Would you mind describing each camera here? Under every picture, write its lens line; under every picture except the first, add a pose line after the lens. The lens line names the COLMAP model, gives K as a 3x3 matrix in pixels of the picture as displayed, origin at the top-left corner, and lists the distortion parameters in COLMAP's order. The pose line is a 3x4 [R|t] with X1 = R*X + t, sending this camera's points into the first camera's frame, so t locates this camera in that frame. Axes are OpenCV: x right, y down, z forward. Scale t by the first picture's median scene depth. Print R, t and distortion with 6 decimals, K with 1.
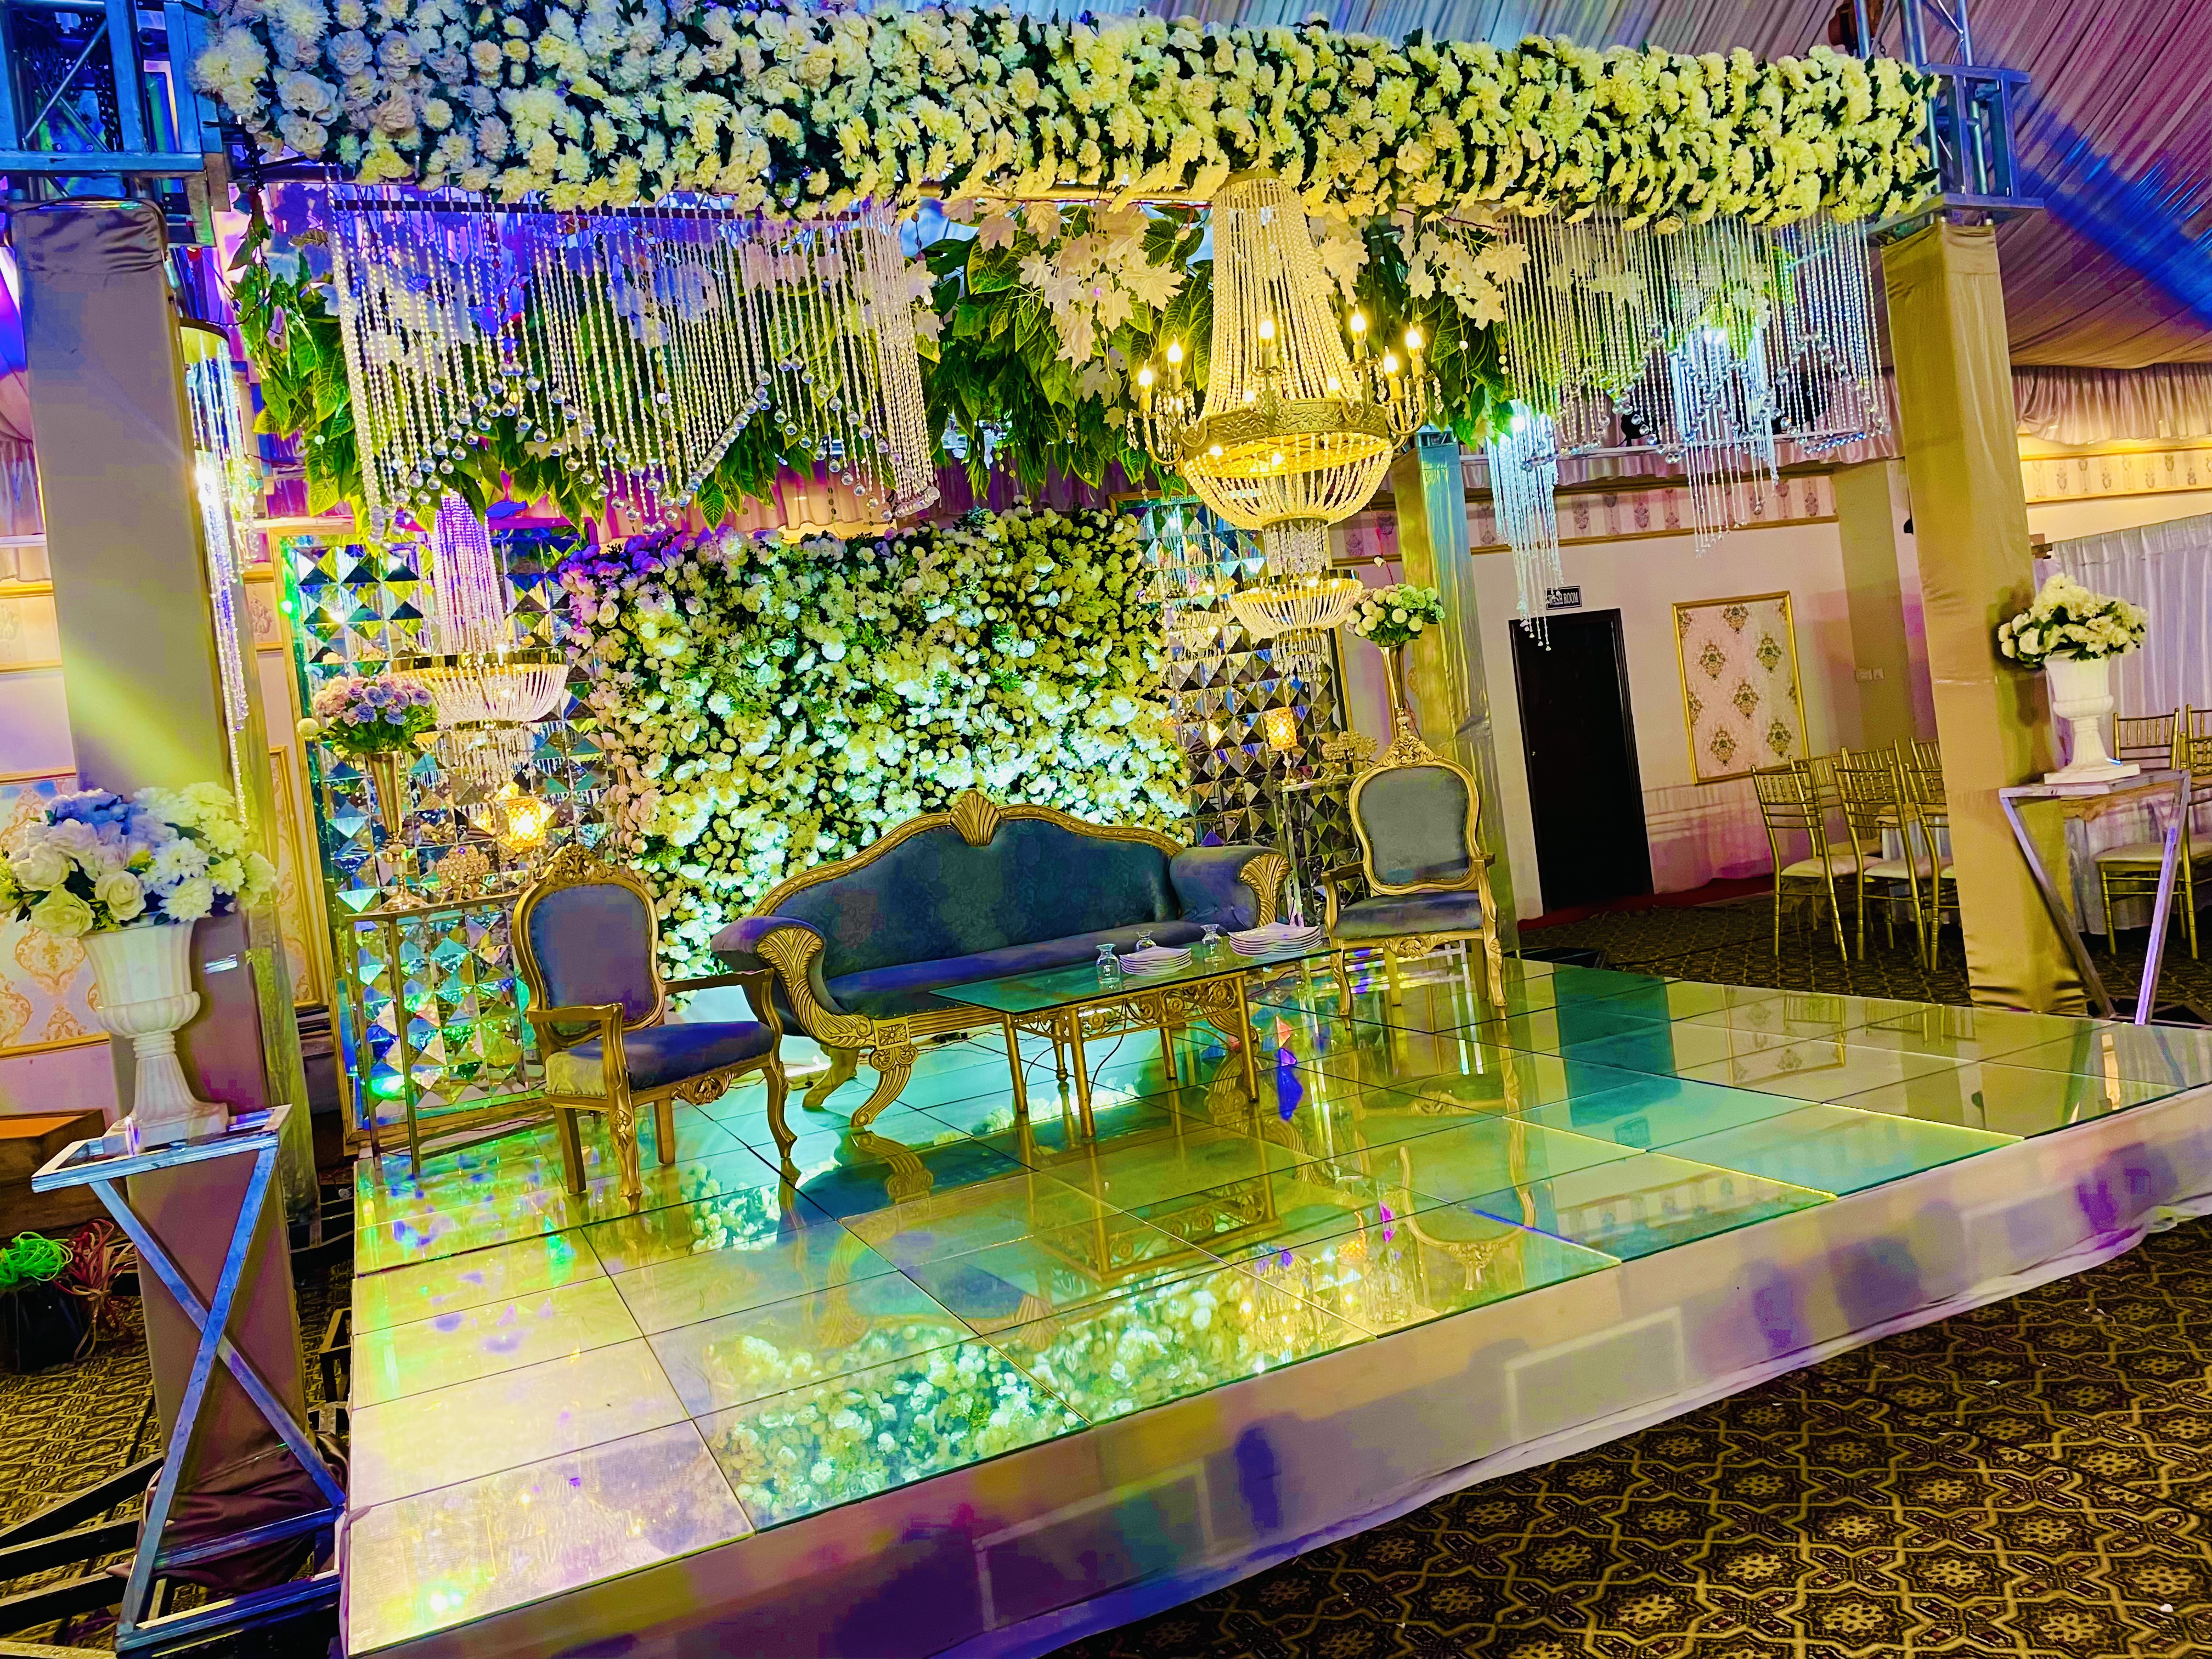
lens RADIAL K [[1661.8, 0, 1109.5], [0, 1661.8, 821.1], [0, 0, 1]] dist [0.075092, -0.097095]
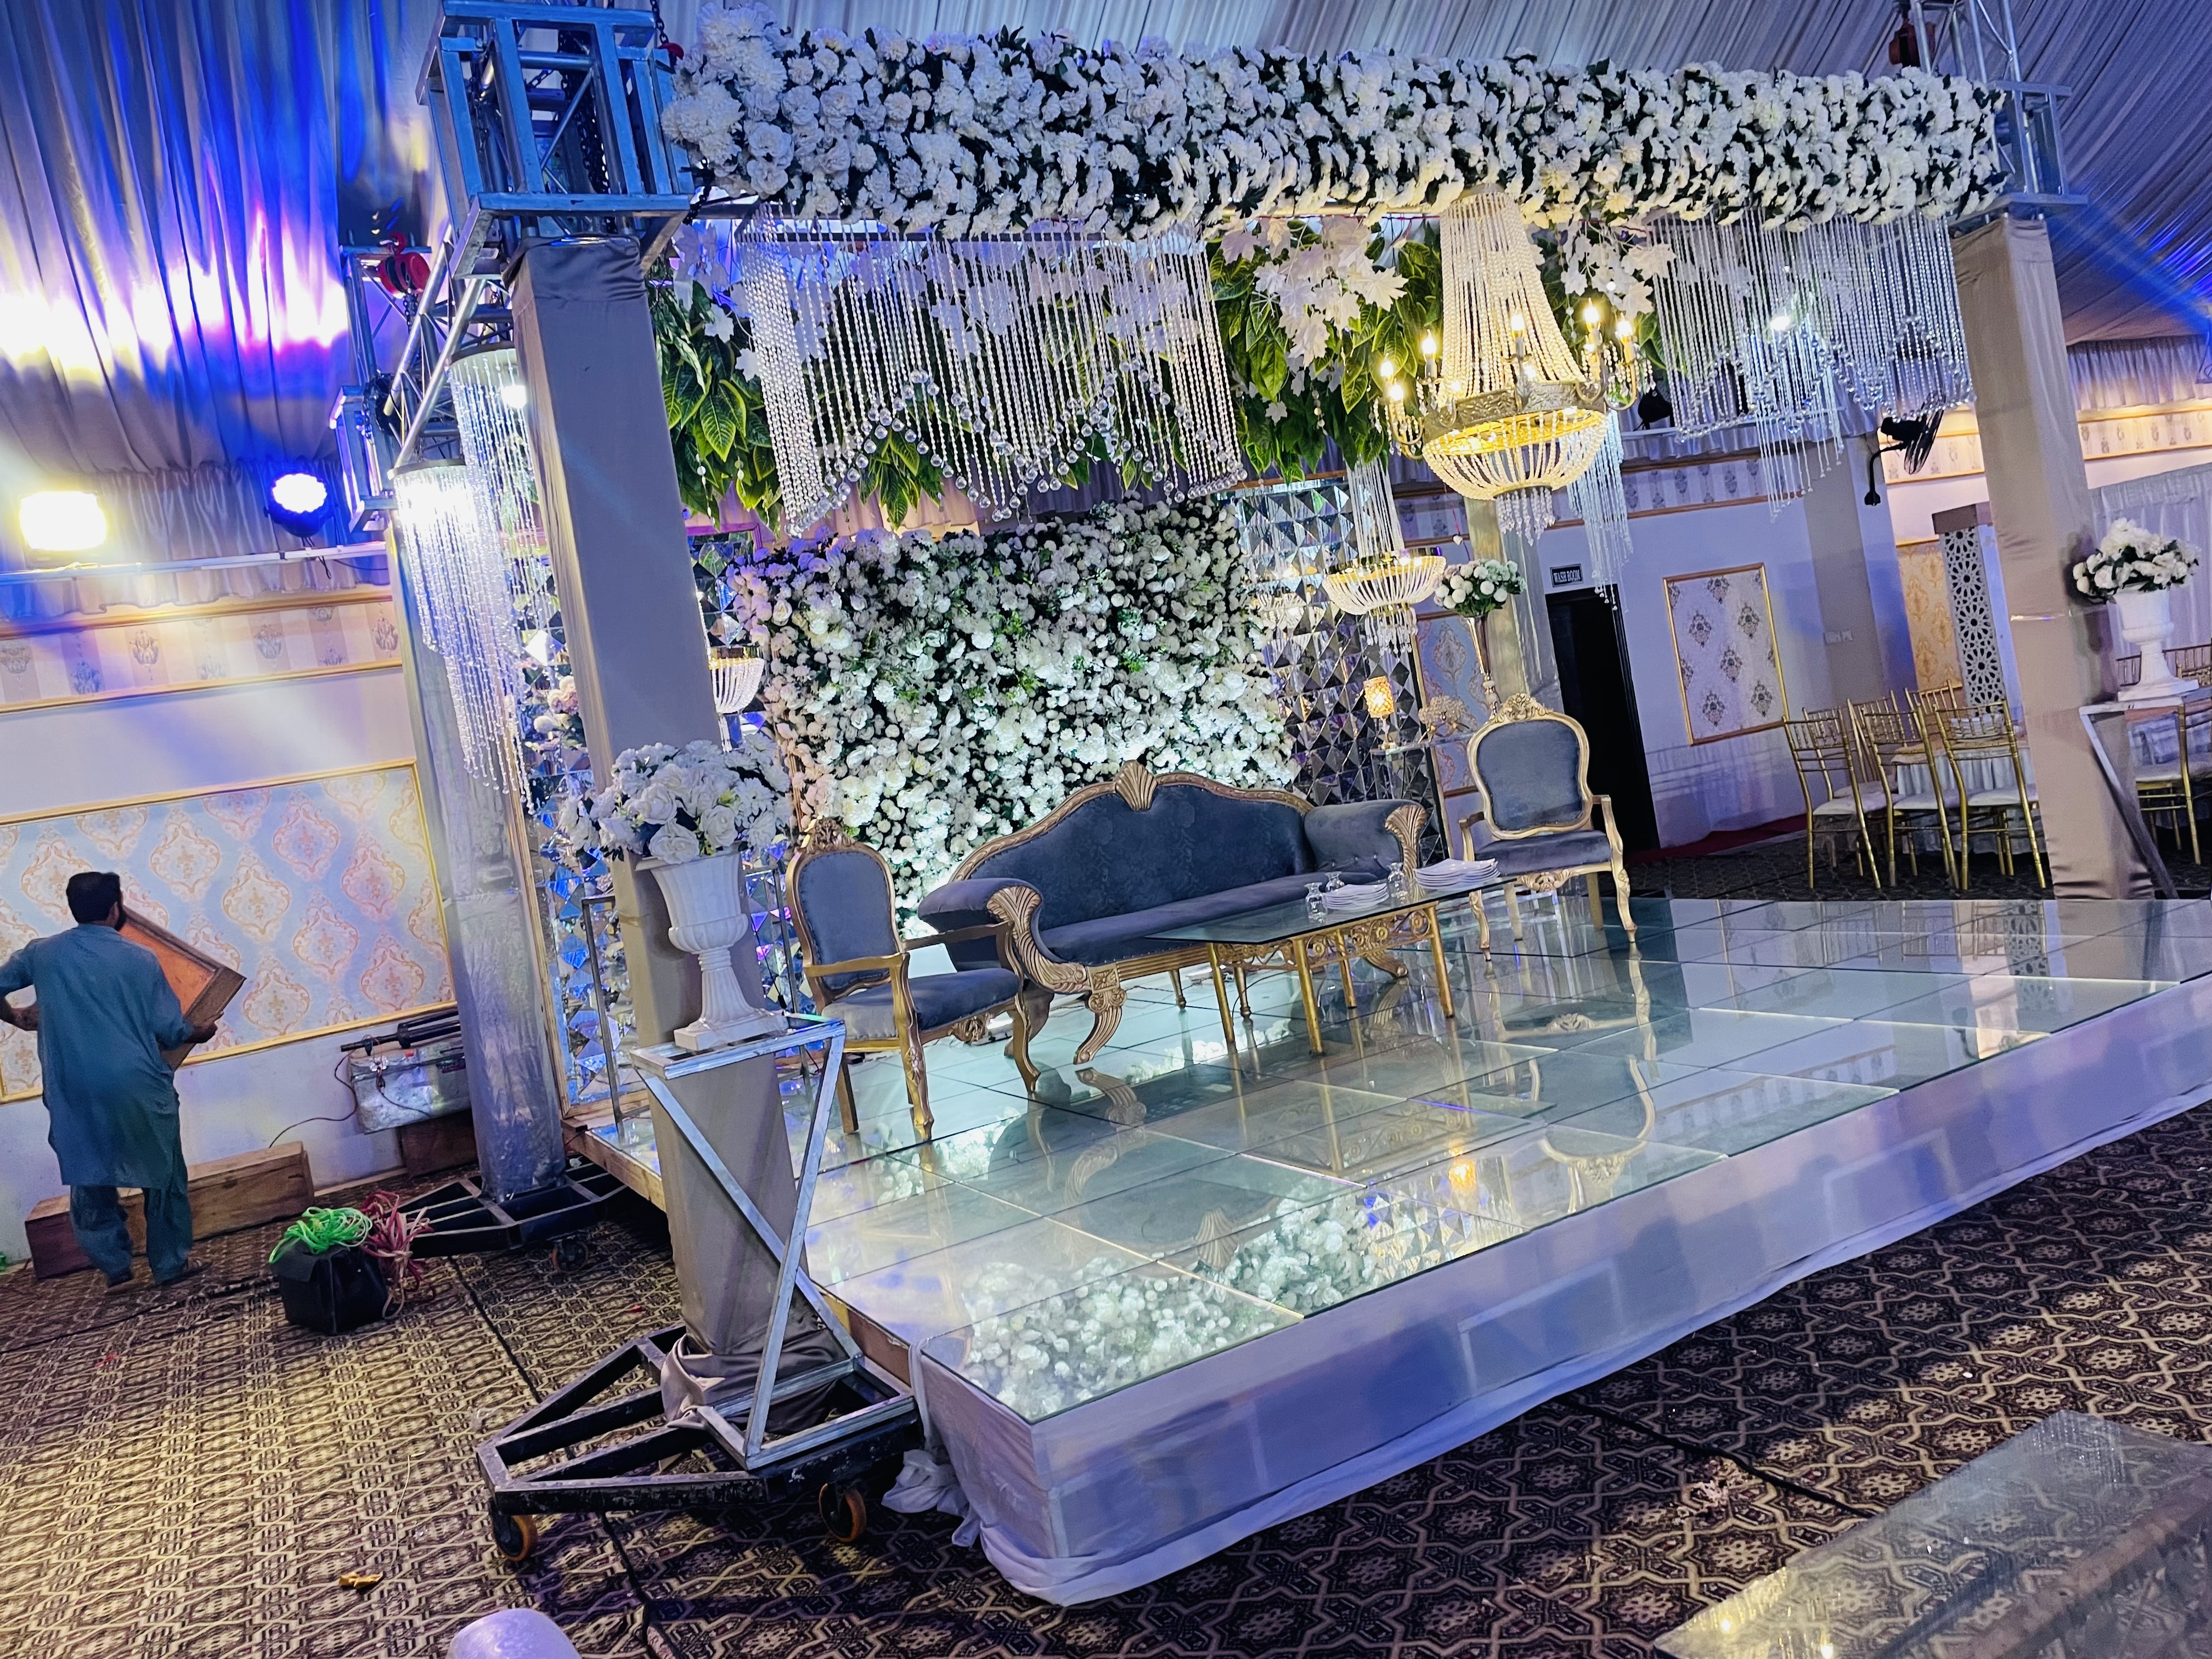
lens RADIAL K [[1665.4, 0, 1106.0], [0, 1665.4, 829.5], [0, 0, 1]] dist [0.071387, -0.095039]
pose [[0.996562, -0.048083, 0.067464, -0.223902], [0.048242, 0.998835, -0.000722, 0.034004], [-0.067351, 0.003974, 0.997721, -0.108693]]
